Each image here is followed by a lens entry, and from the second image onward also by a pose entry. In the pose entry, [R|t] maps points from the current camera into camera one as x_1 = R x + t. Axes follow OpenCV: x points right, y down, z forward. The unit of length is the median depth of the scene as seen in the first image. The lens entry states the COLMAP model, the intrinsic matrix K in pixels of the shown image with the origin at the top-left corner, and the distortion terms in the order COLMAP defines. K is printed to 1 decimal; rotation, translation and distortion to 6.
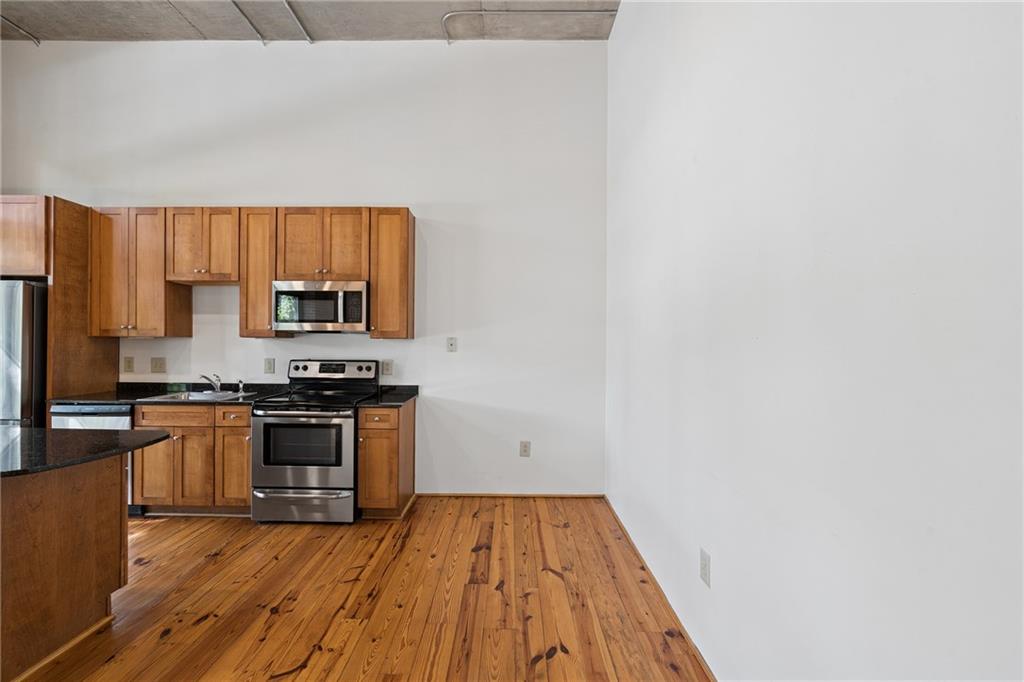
lens RADIAL K [[472.2, 0, 509.4], [0, 472.2, 342.9], [0, 0, 1]] dist [-0.004473, 0.000019]
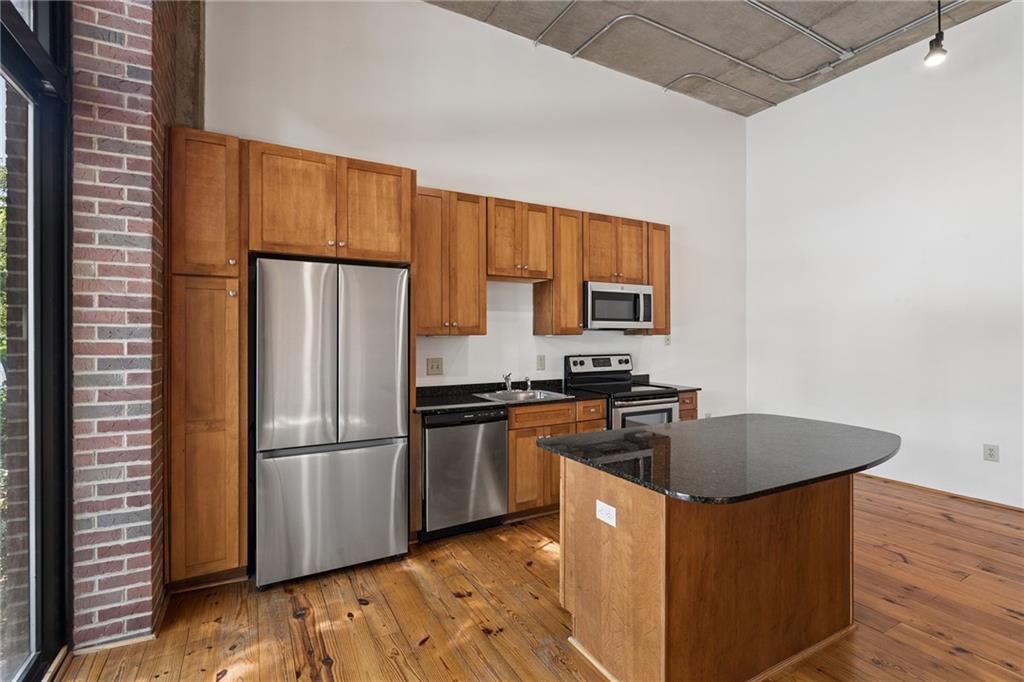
lens RADIAL K [[472.2, 0, 510.9], [0, 472.2, 336.0], [0, 0, 1]] dist [-0.004473, 0.000019]
pose [[0.867357, -0.009086, 0.497604, -1.160365], [0.011016, 0.999939, -0.000943, -0.009303], [-0.497565, 0.006300, 0.867404, 0.161482]]
